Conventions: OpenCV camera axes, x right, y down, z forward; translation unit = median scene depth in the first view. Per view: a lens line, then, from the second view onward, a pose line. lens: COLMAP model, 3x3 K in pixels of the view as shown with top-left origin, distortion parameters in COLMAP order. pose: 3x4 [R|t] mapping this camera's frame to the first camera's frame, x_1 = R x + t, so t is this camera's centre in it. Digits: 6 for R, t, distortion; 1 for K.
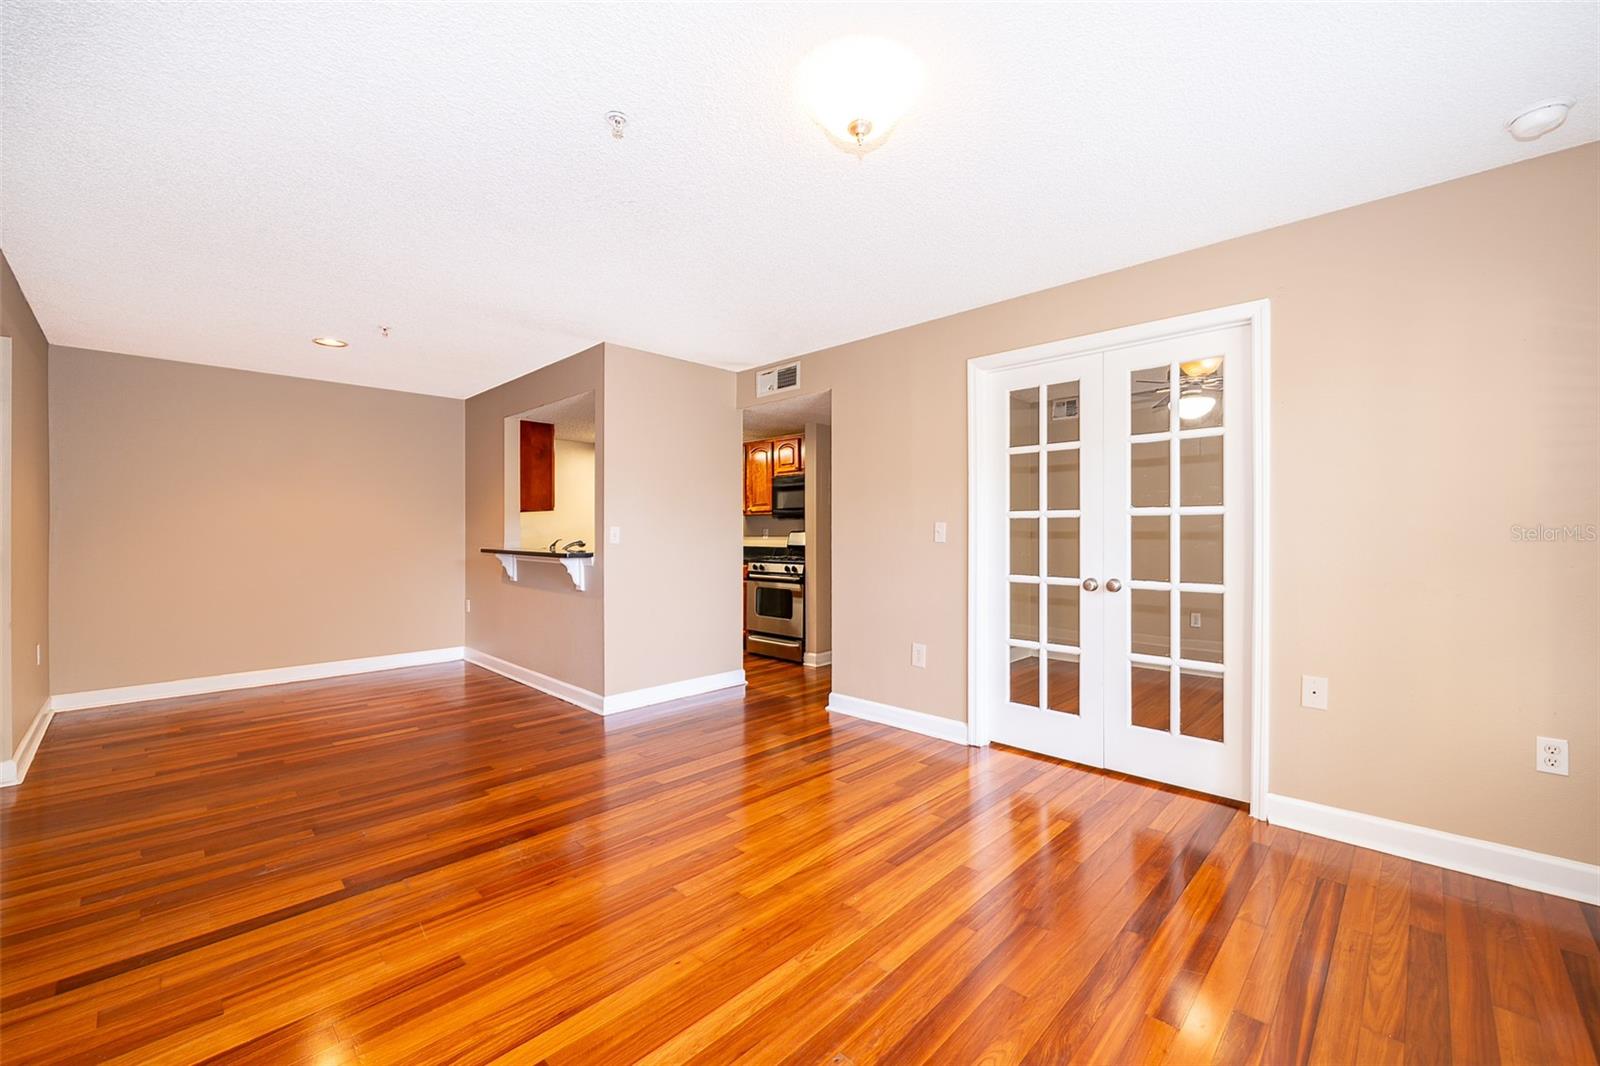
lens RADIAL K [[658.3, 0, 749.4], [0, 658.3, 530.7], [0, 0, 1]] dist [-0.001285, -0.000248]
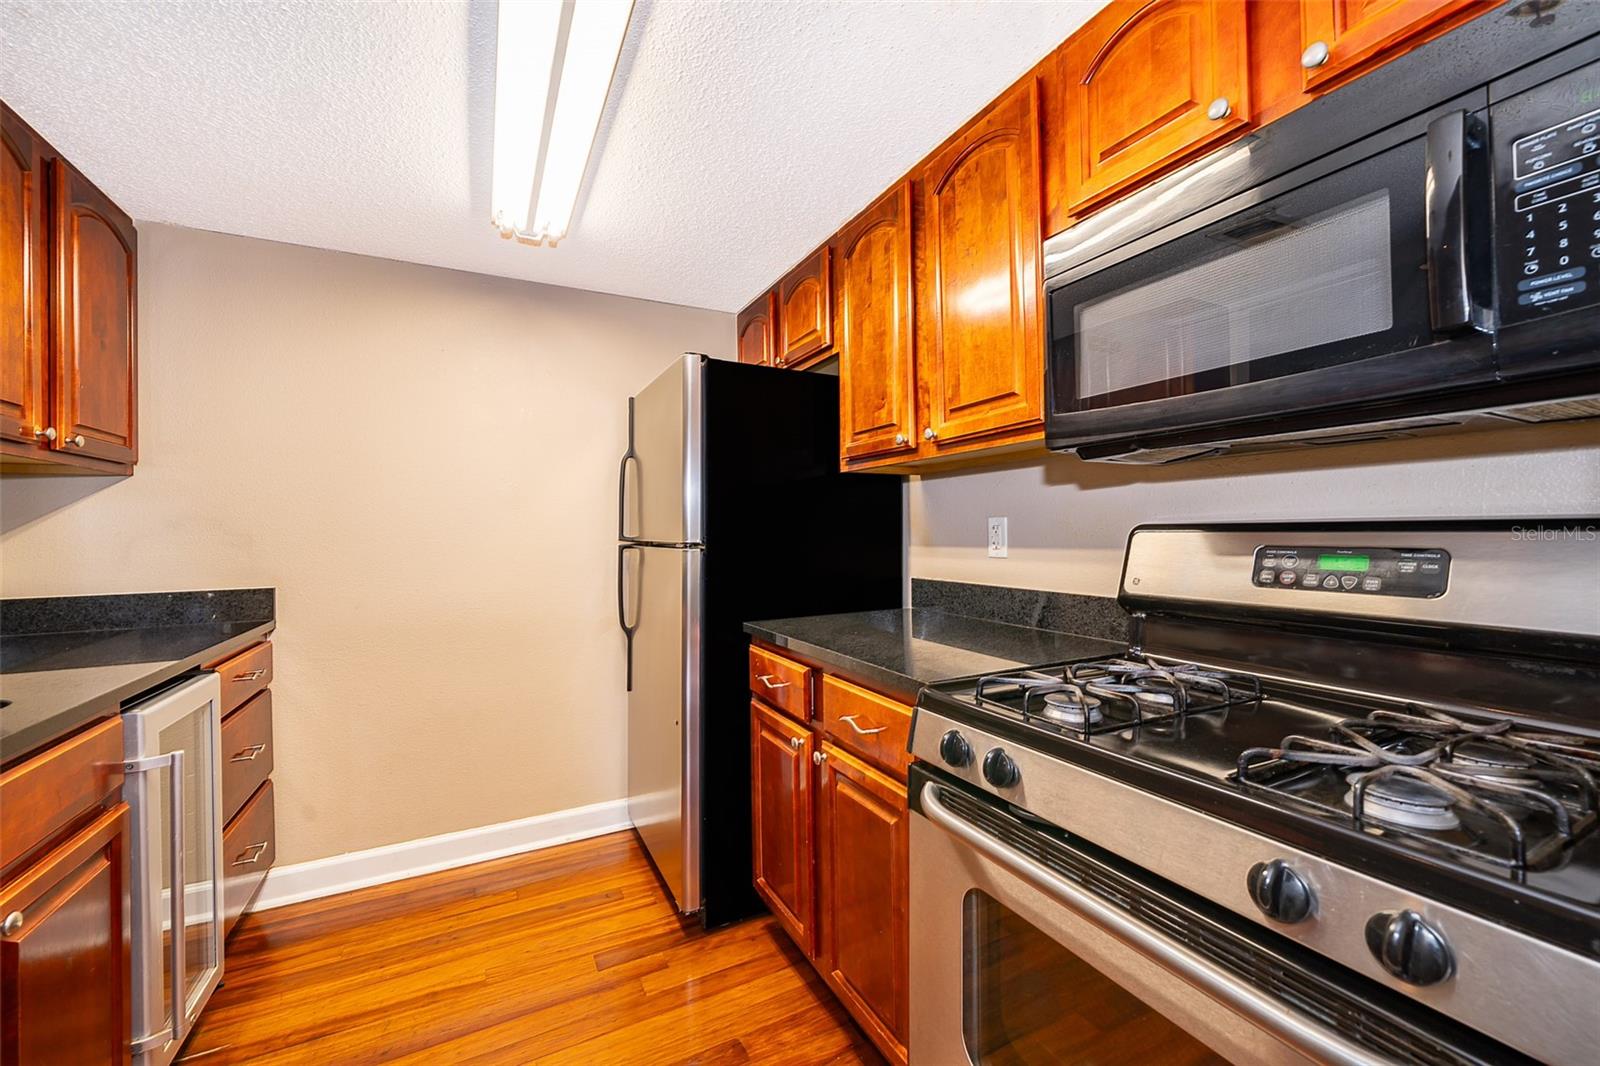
lens RADIAL K [[616.5, 0, 799.3], [0, 616.5, 527.4], [0, 0, 1]] dist [-0.000830, -0.000183]
pose [[0.969737, -0.011400, -0.243886, 0.013360], [0.011131, 0.999935, -0.002479, 0.001613], [0.243898, -0.000311, 0.969801, 1.207582]]
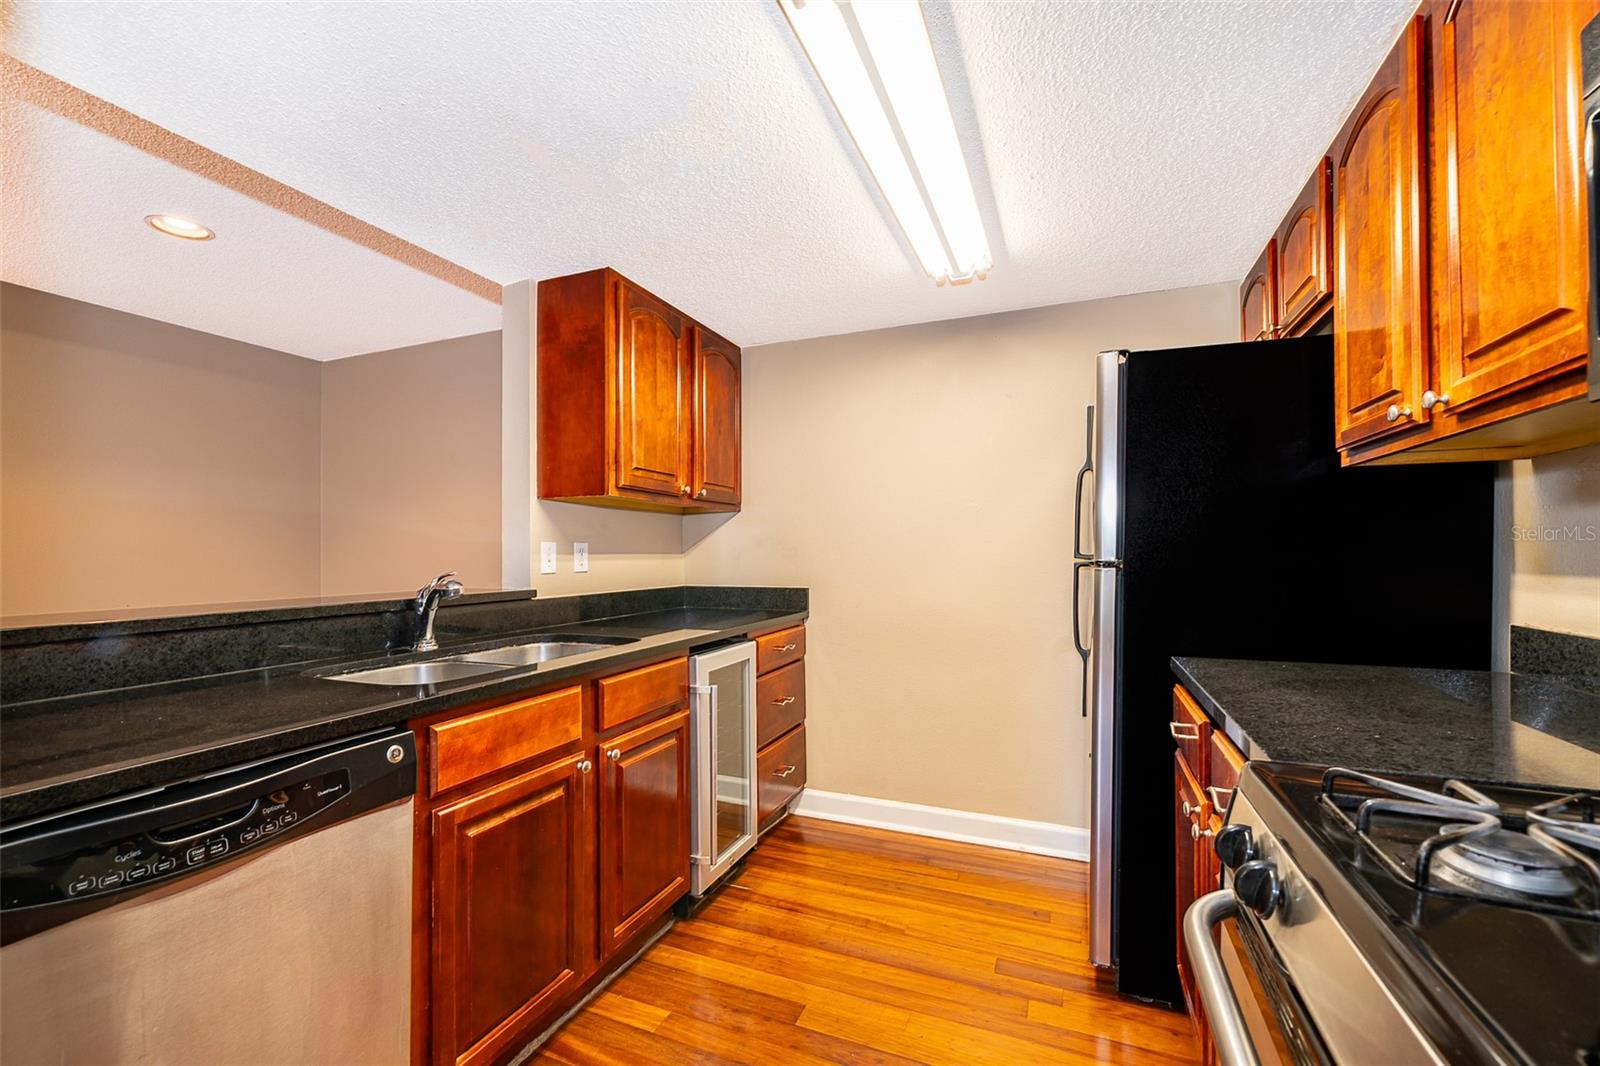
lens RADIAL K [[638.9, 0, 842.6], [0, 638.9, 548.2], [0, 0, 1]] dist [-0.000732, -0.000095]
pose [[0.475735, -0.006845, -0.879562, 0.100429], [0.006678, 0.999969, -0.004170, 0.002766], [0.879563, -0.003889, 0.475766, 1.260425]]
